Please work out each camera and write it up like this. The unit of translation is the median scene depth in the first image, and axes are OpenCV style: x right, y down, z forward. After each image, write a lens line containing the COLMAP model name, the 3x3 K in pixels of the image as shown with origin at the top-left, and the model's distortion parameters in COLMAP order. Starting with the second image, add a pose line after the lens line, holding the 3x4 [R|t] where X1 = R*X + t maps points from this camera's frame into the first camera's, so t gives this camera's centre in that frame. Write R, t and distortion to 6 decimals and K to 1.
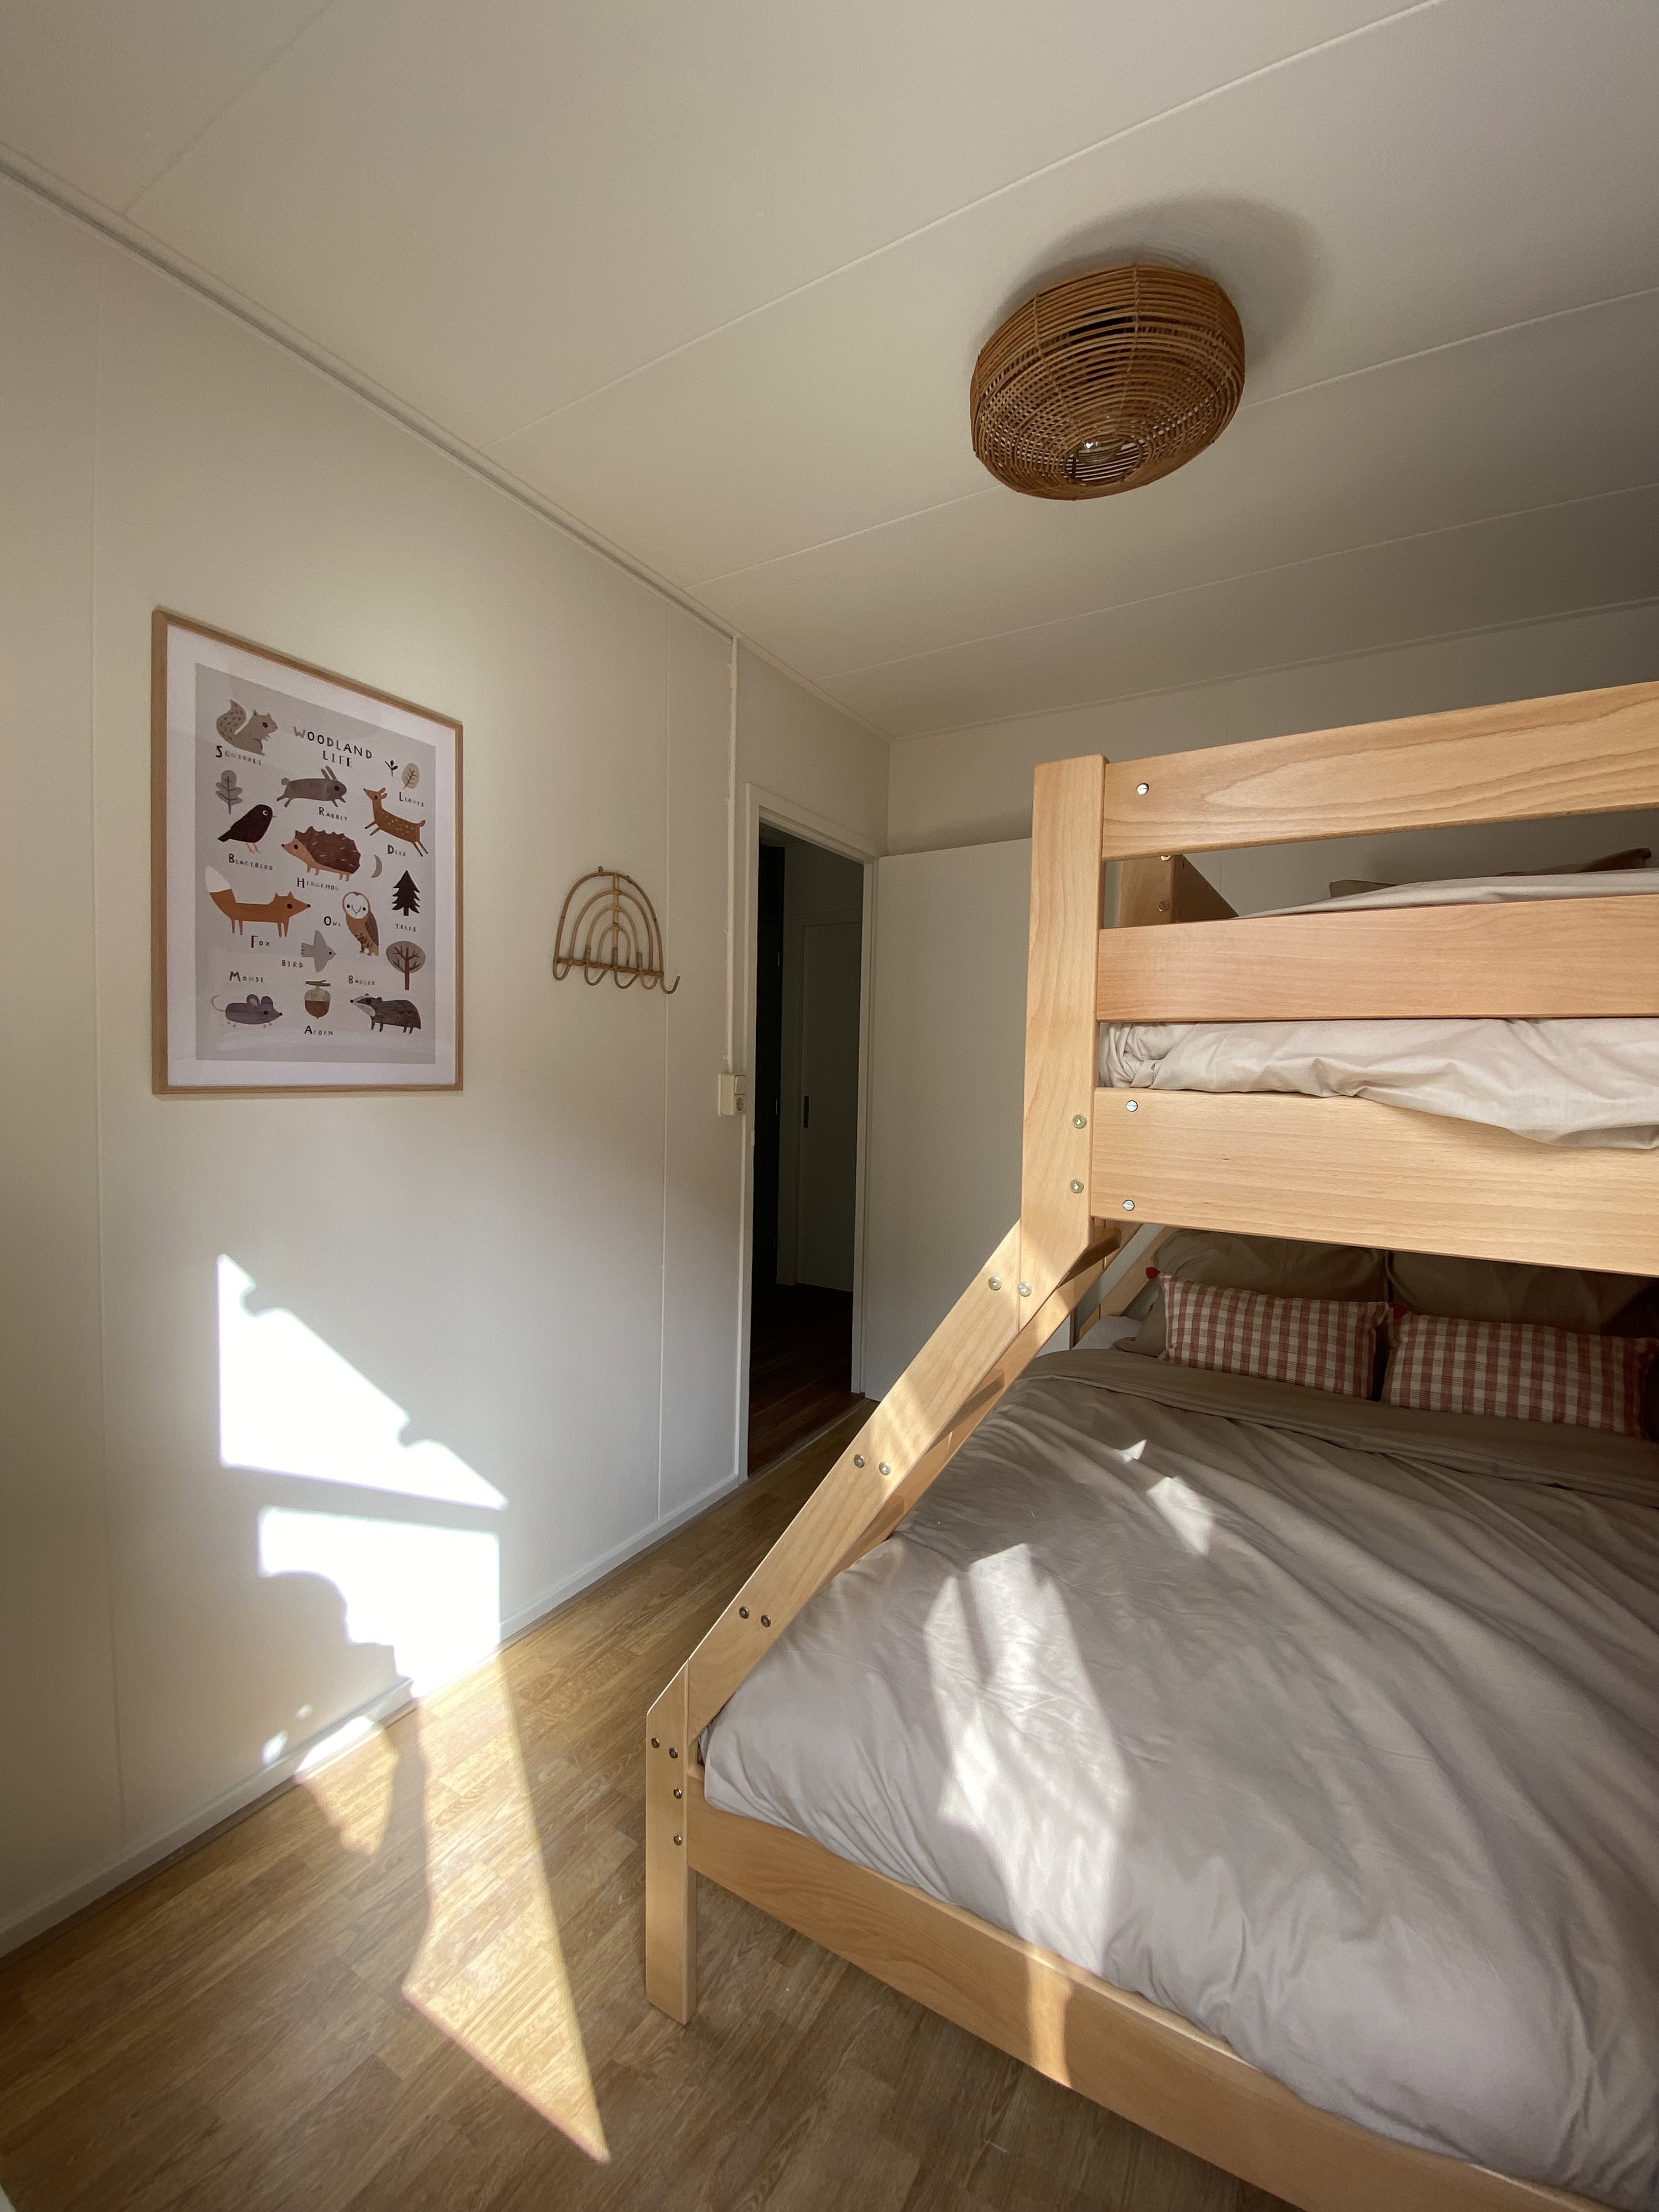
lens RADIAL K [[901.3, 0, 829.5], [0, 901.3, 1106.0], [0, 0, 1]] dist [0.001621, -0.013328]
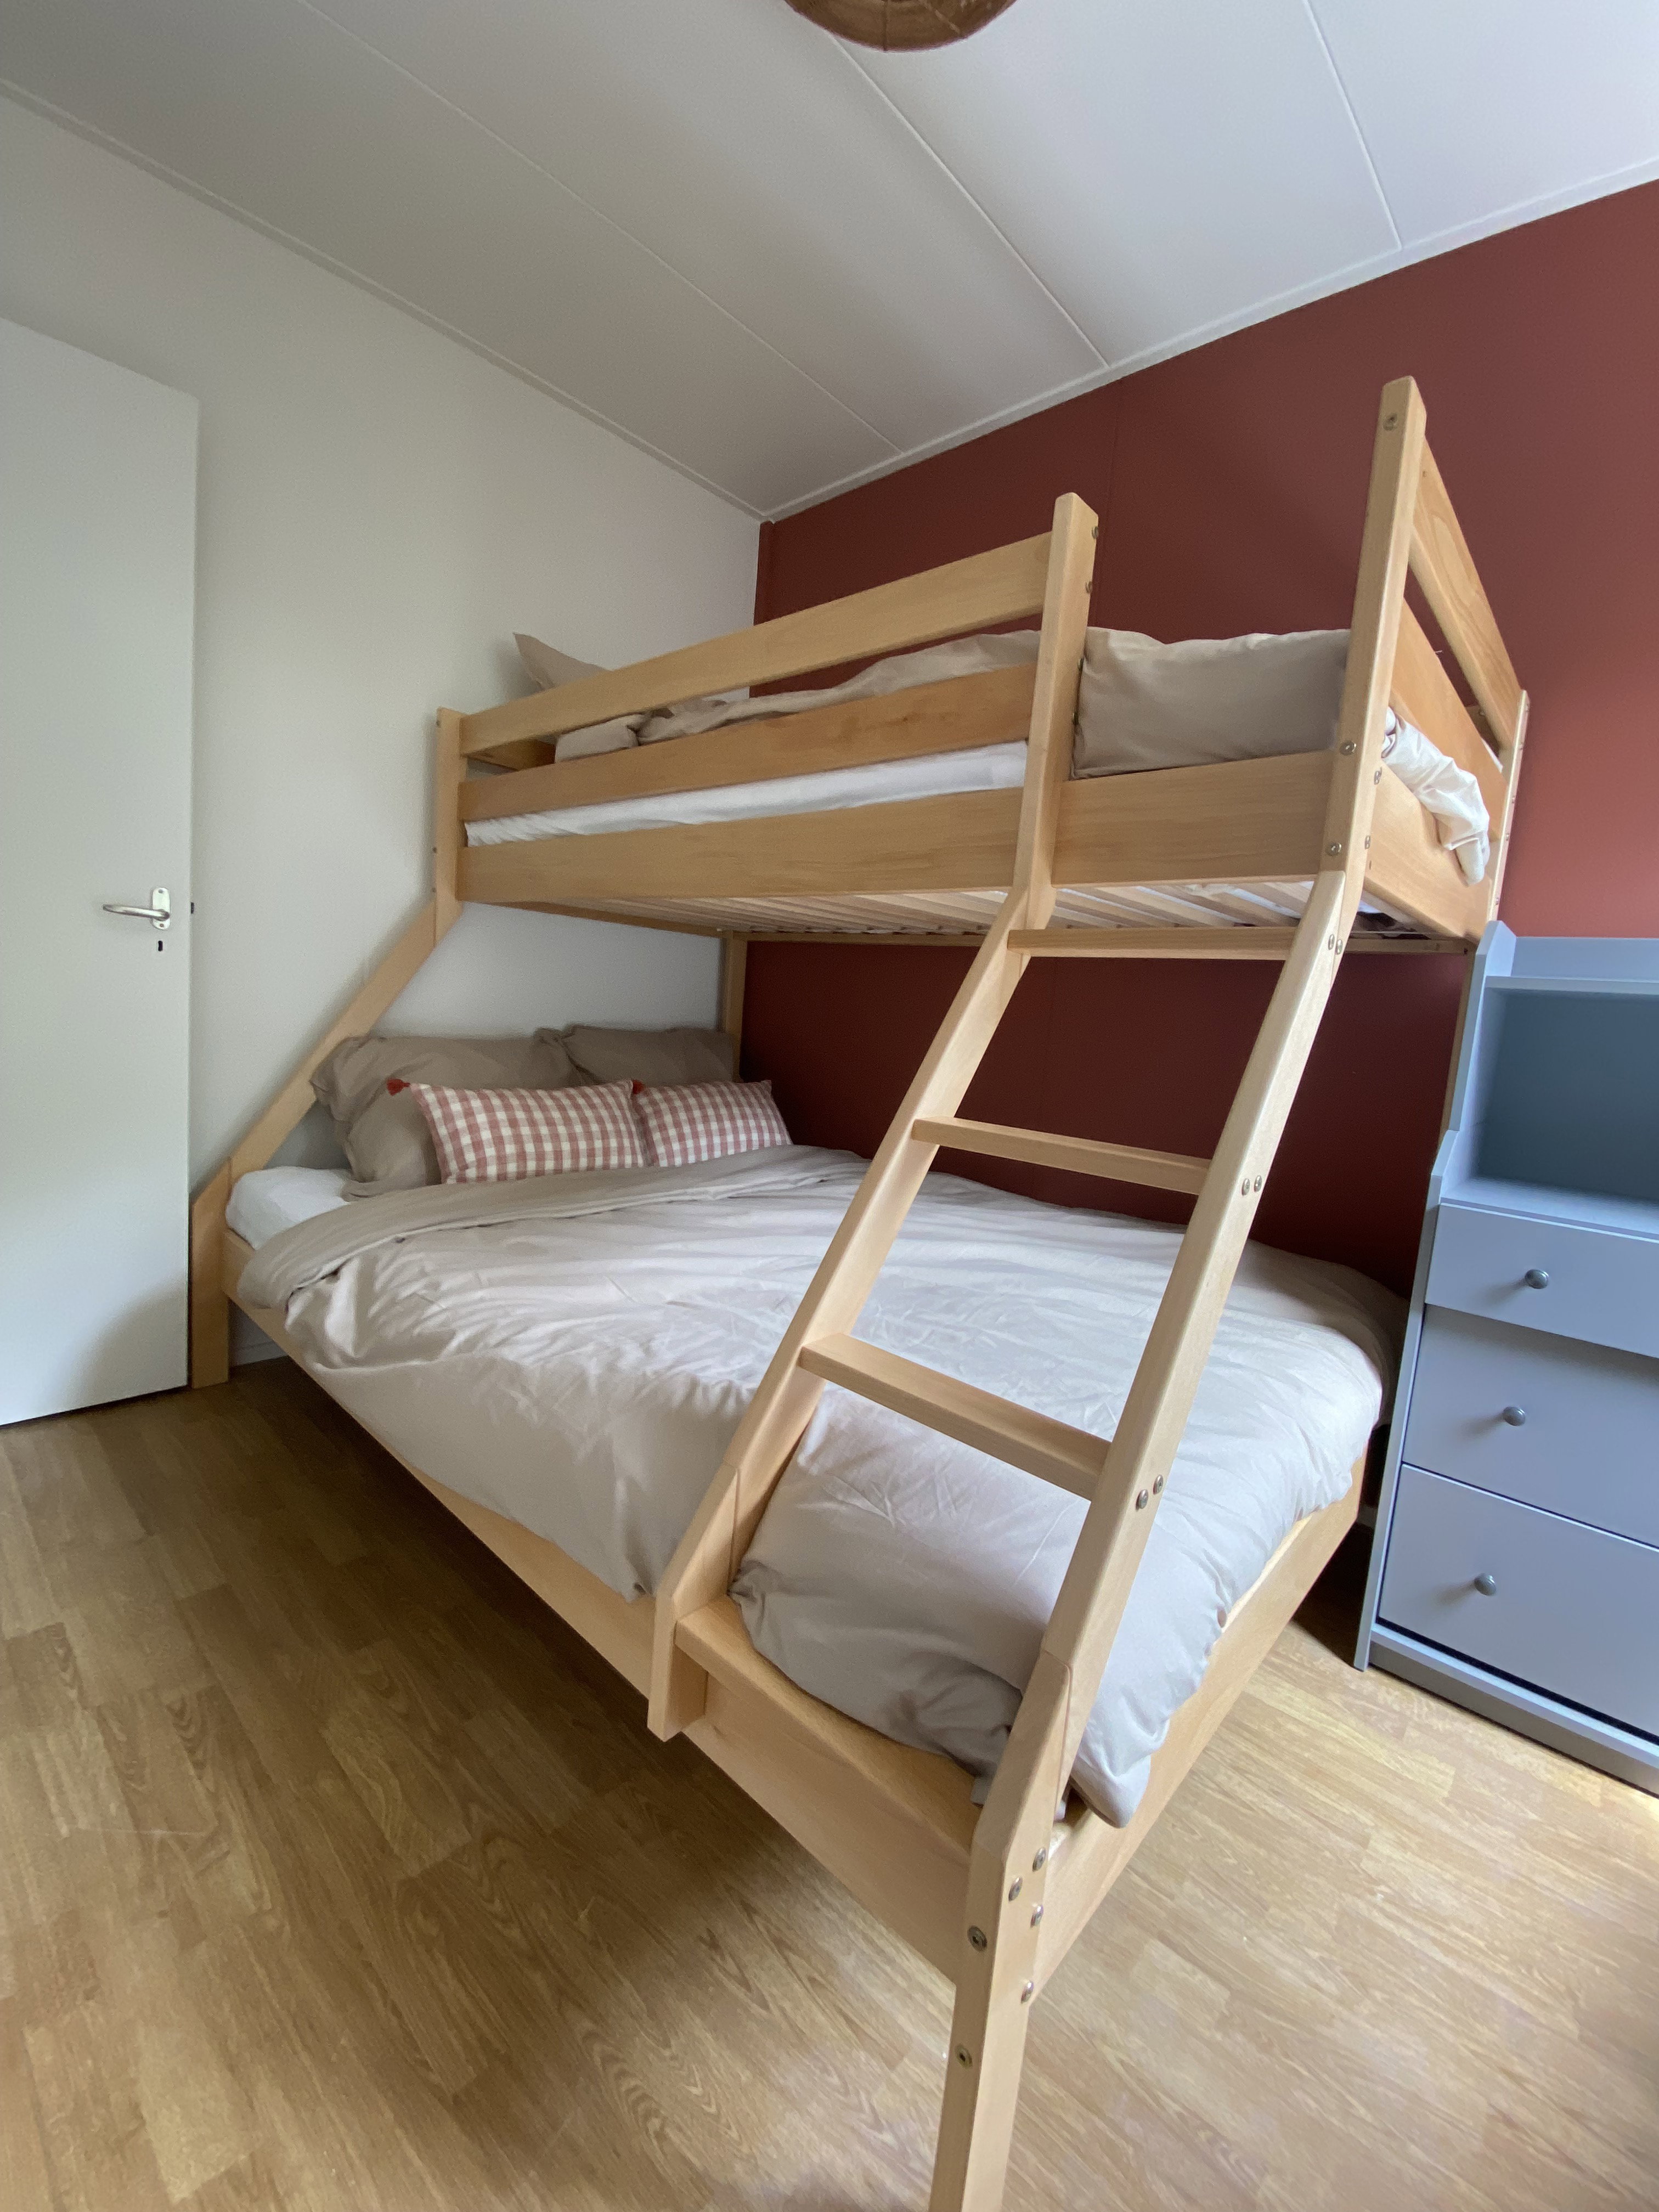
lens RADIAL K [[901.3, 0, 829.5], [0, 901.3, 1106.0], [0, 0, 1]] dist [0.001621, -0.013328]
pose [[0.196225, -0.119286, 0.973276, -0.428331], [-0.029146, 0.991425, 0.127387, 0.127354], [-0.980126, -0.053363, 0.191066, 0.669194]]
